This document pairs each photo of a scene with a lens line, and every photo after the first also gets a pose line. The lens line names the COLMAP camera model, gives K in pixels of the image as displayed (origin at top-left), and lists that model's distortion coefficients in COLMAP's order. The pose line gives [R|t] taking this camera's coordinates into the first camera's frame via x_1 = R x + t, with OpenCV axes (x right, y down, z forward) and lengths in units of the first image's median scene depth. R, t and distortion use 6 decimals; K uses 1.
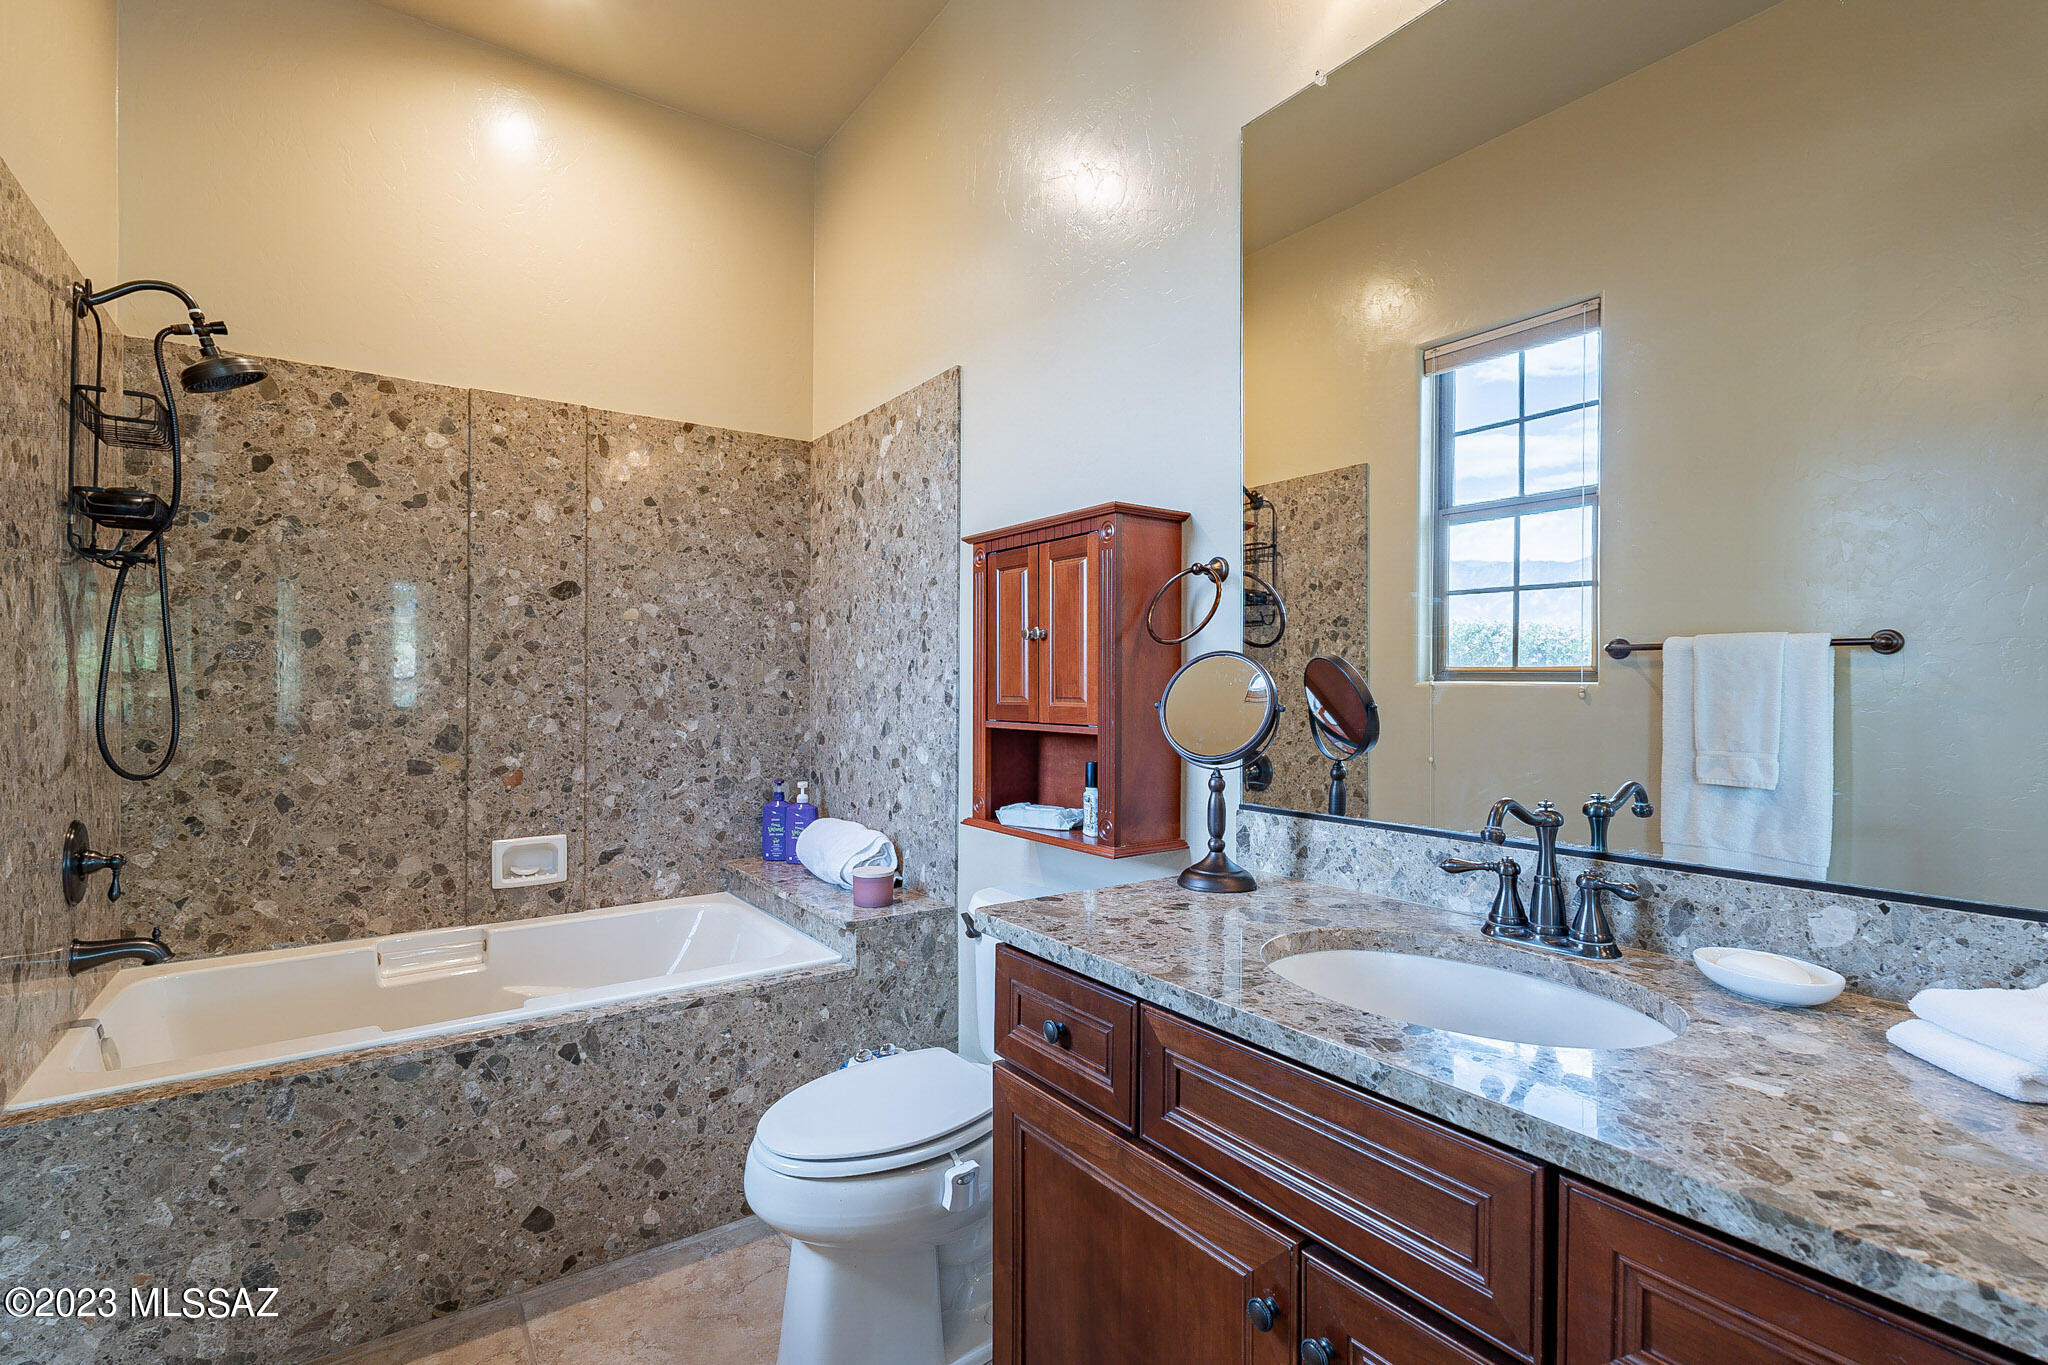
lens RADIAL K [[931.3, 0, 1022.1], [0, 931.3, 684.7], [0, 0, 1]] dist [-0.000152, -0.000436]
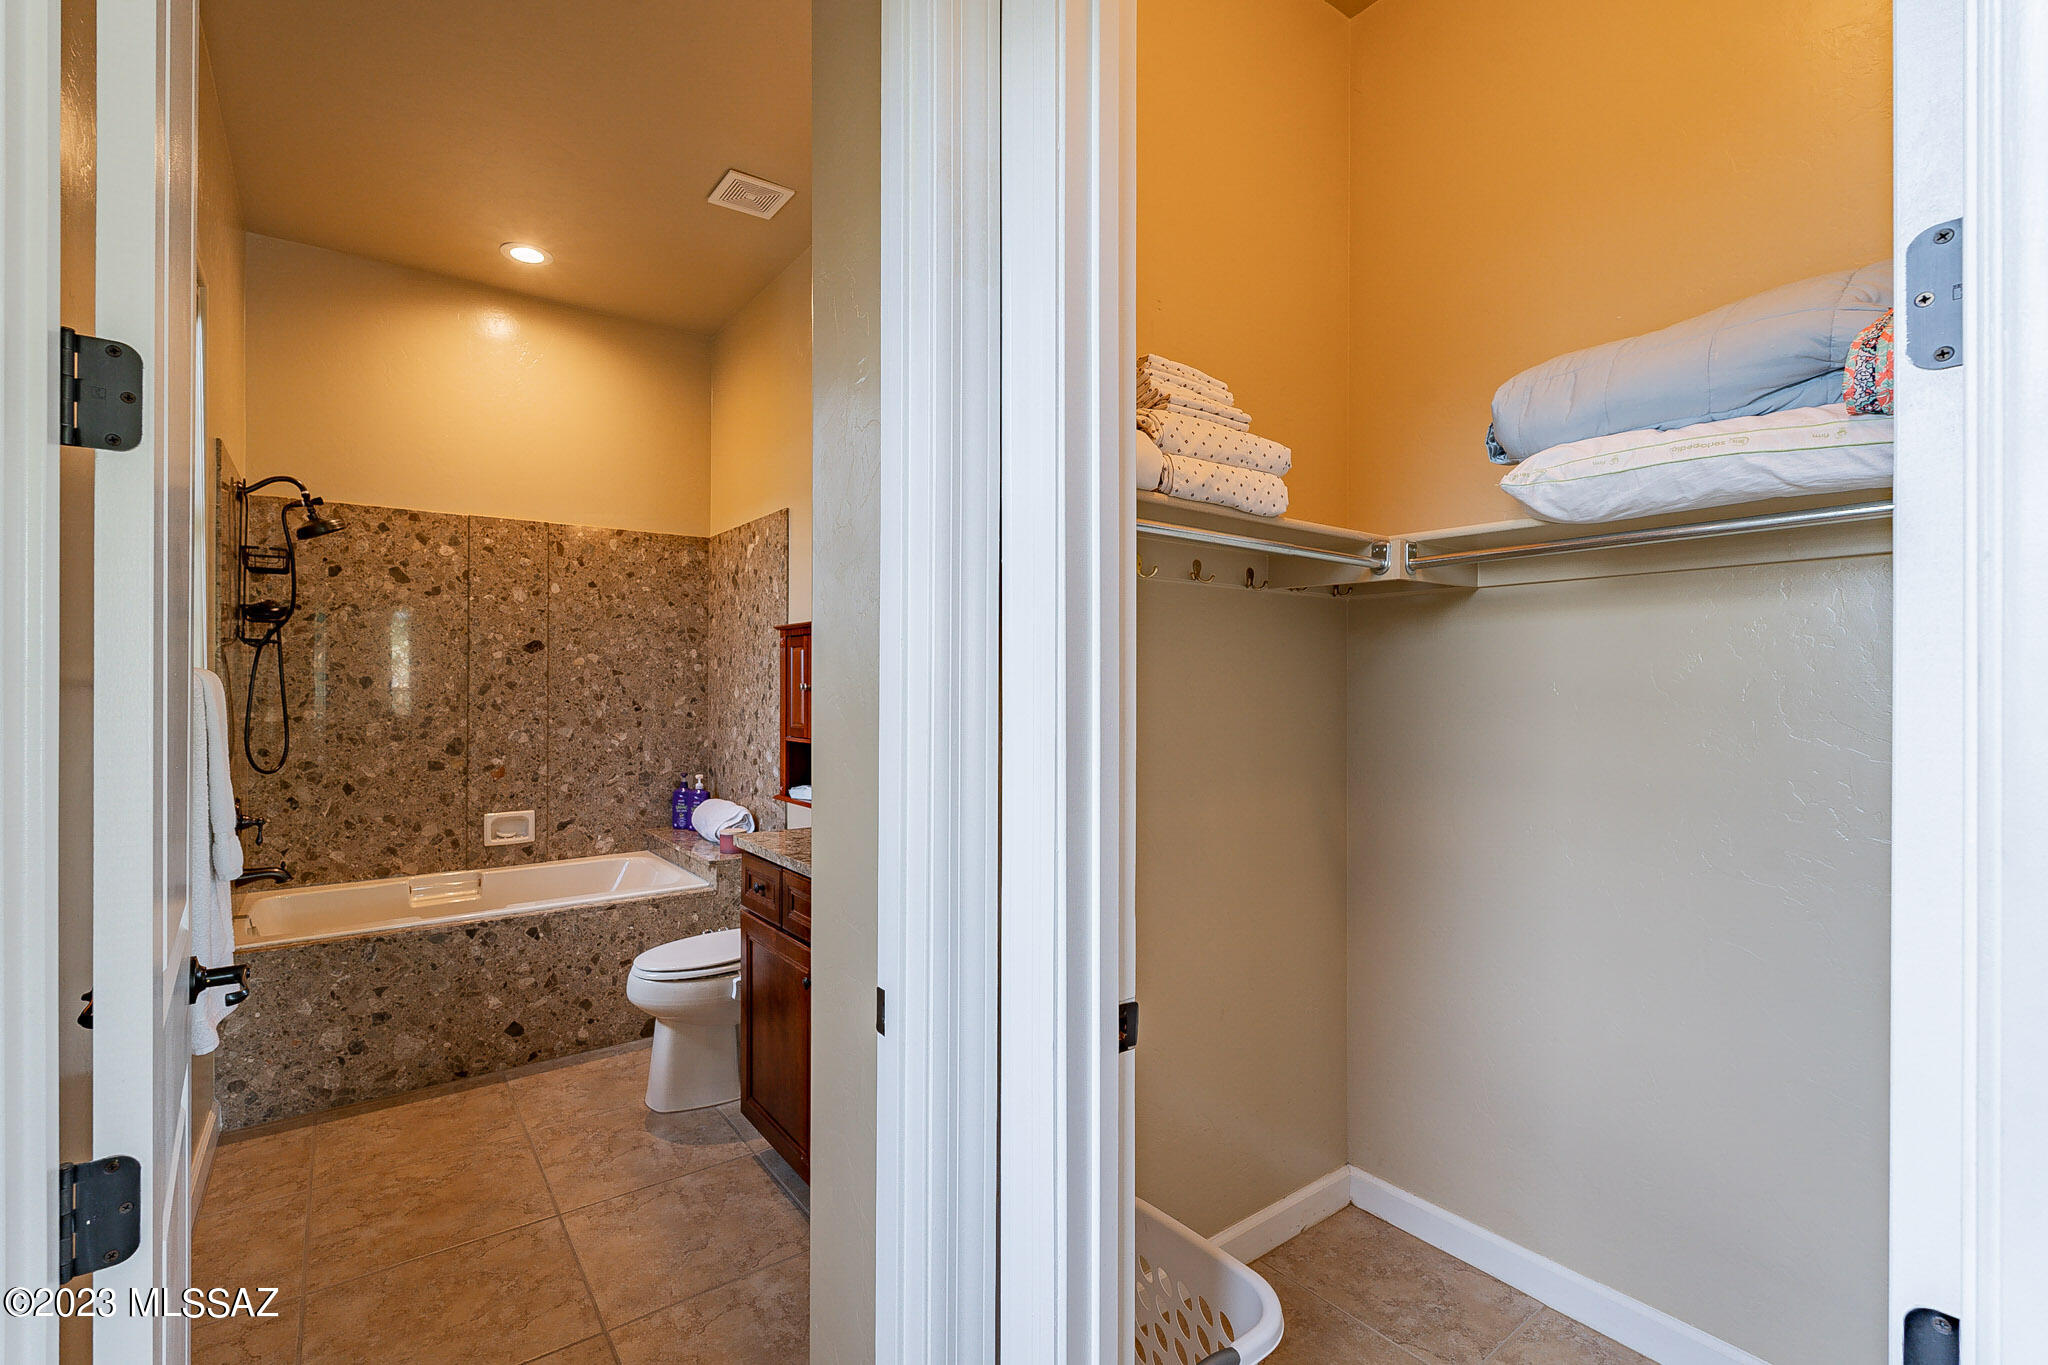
lens RADIAL K [[905.3, 0, 1026.1], [0, 905.3, 683.1], [0, 0, 1]] dist [-0.001648, 0.000317]
pose [[0.999510, -0.000826, 0.031285, 0.283389], [0.000849, 0.999999, -0.000732, -0.046311], [-0.031284, 0.000758, 0.999510, -0.531524]]
